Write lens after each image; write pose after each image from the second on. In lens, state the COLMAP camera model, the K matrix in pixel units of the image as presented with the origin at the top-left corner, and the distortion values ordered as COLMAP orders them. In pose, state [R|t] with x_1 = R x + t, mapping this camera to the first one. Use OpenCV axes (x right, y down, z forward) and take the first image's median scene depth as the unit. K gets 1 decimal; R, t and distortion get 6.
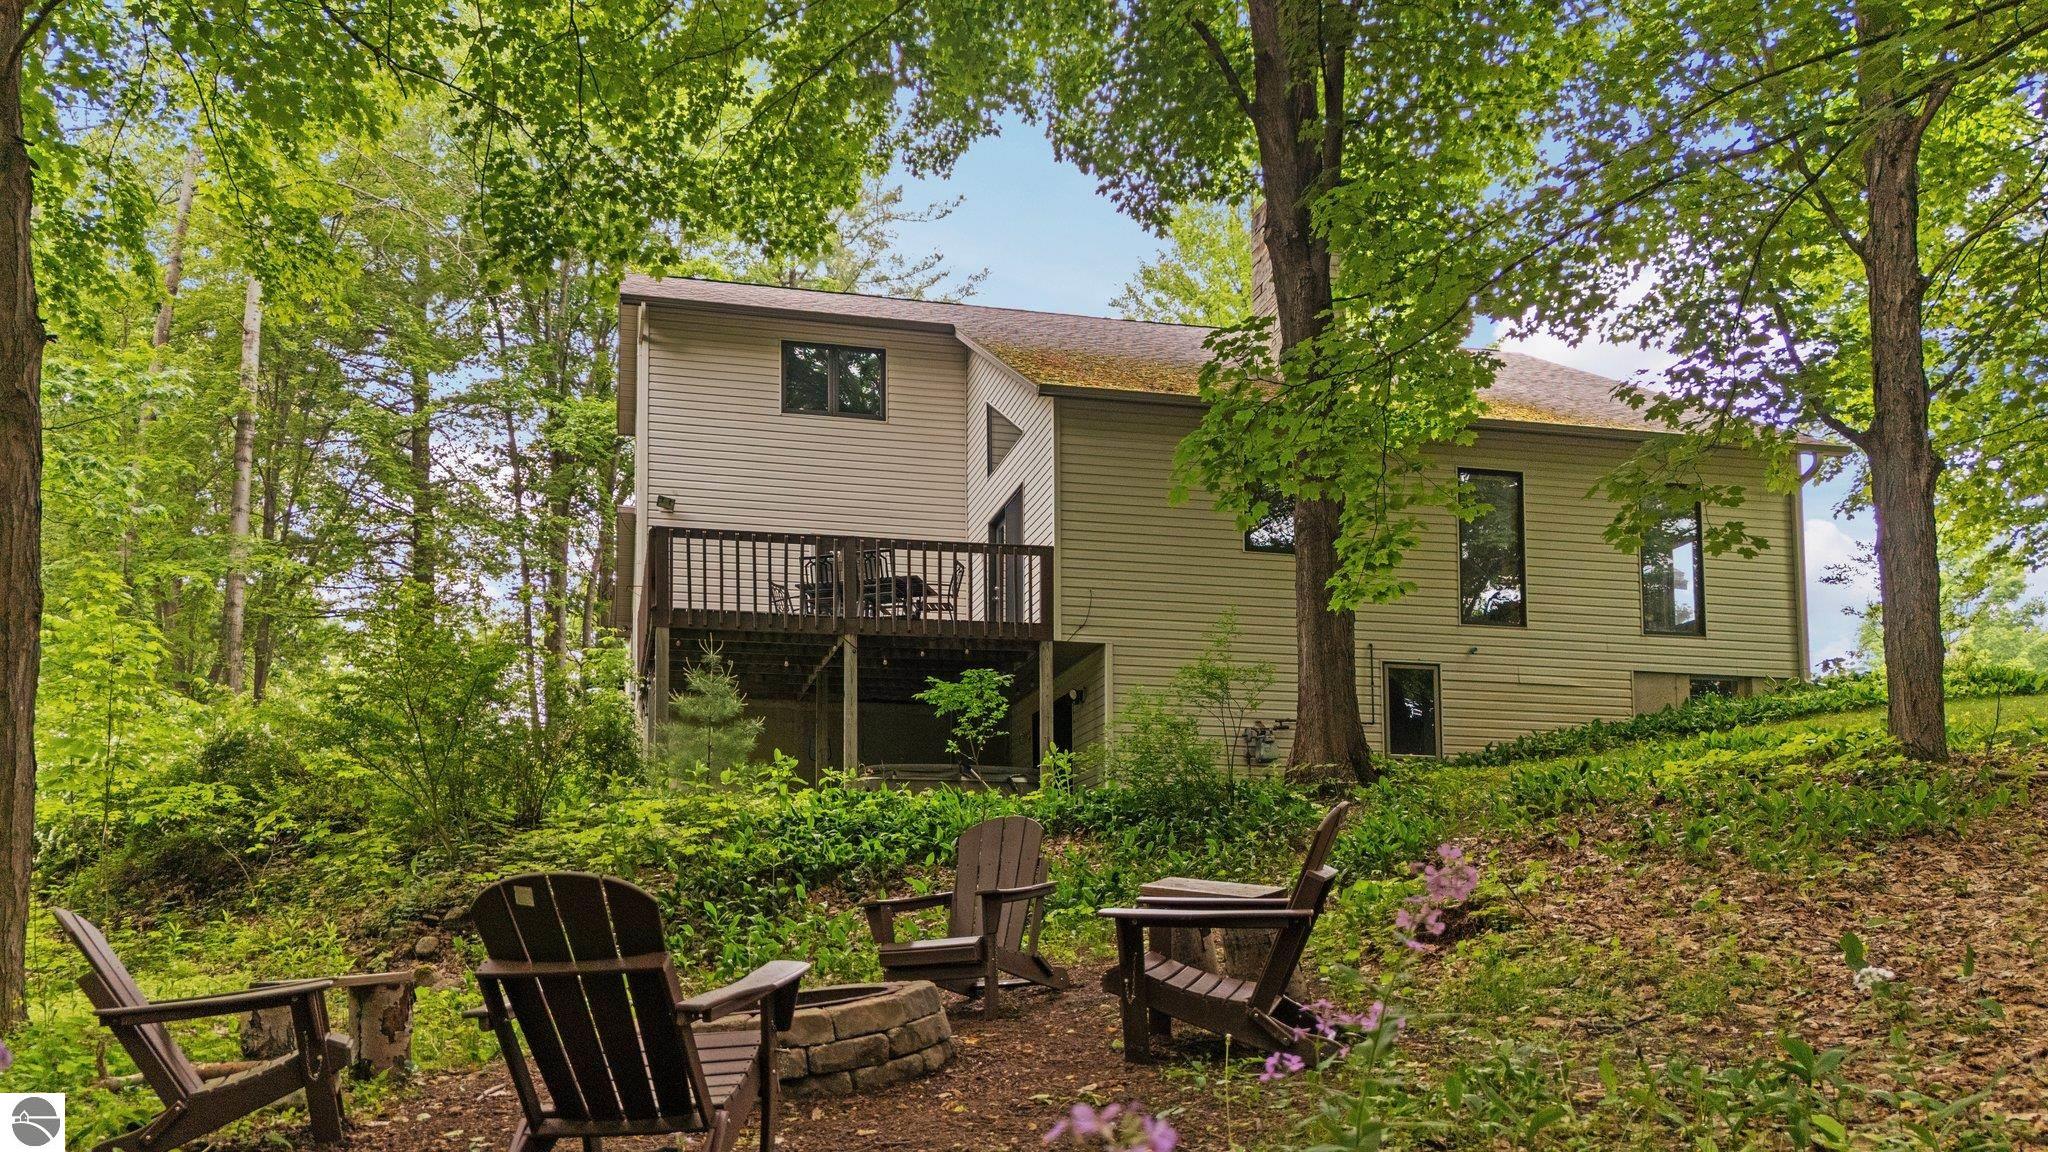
lens RADIAL K [[1487.6, 0, 1026.8], [0, 1487.6, 573.5], [0, 0, 1]] dist [0.127522, -0.196140]
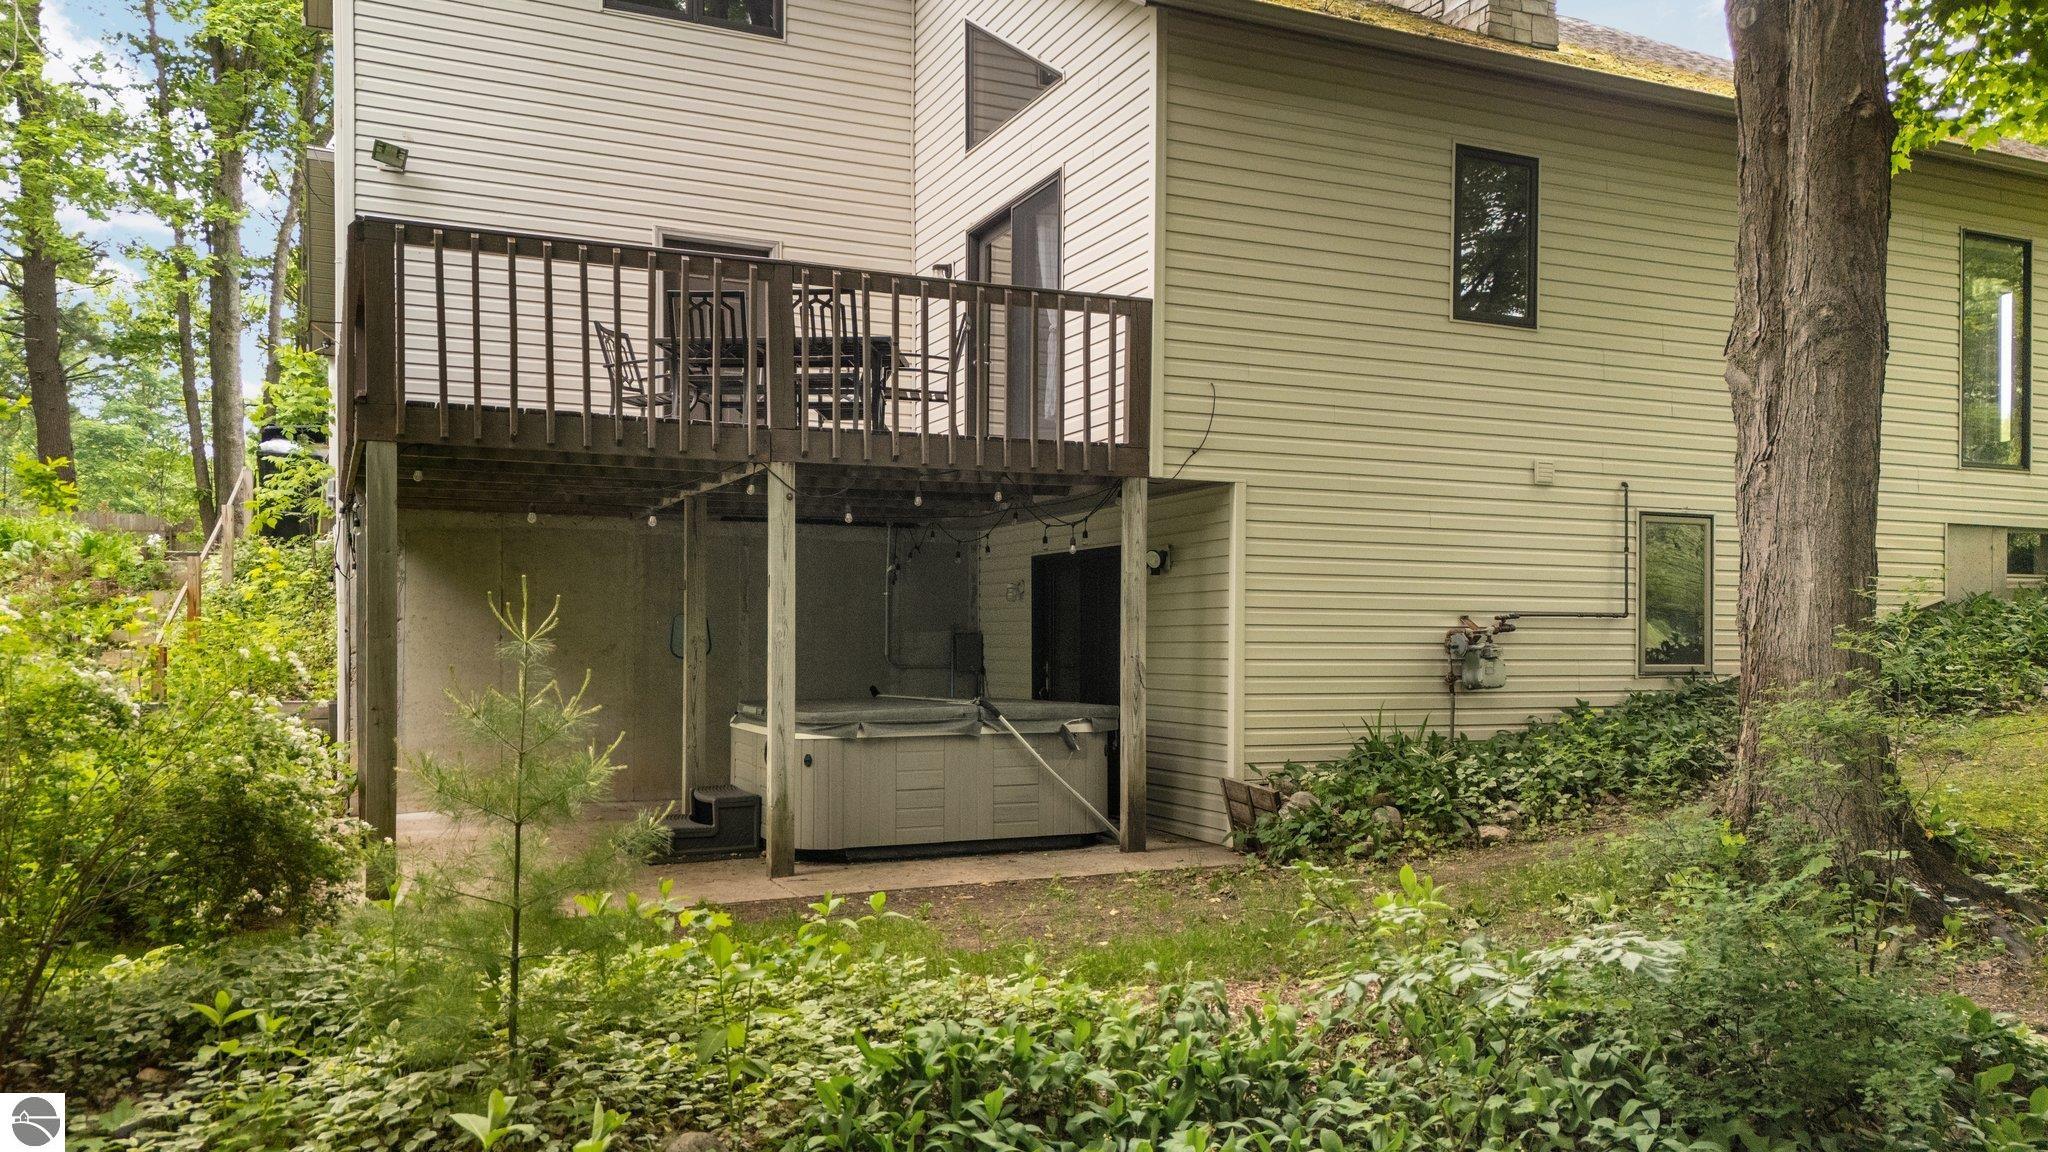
lens RADIAL K [[1487.6, 0, 1026.8], [0, 1487.6, 573.5], [0, 0, 1]] dist [0.127522, -0.196140]
pose [[0.984006, 0.018336, 0.177188, -0.119543], [-0.053209, 0.979531, 0.194132, -0.022822], [-0.170002, -0.200455, 0.964840, 0.470045]]
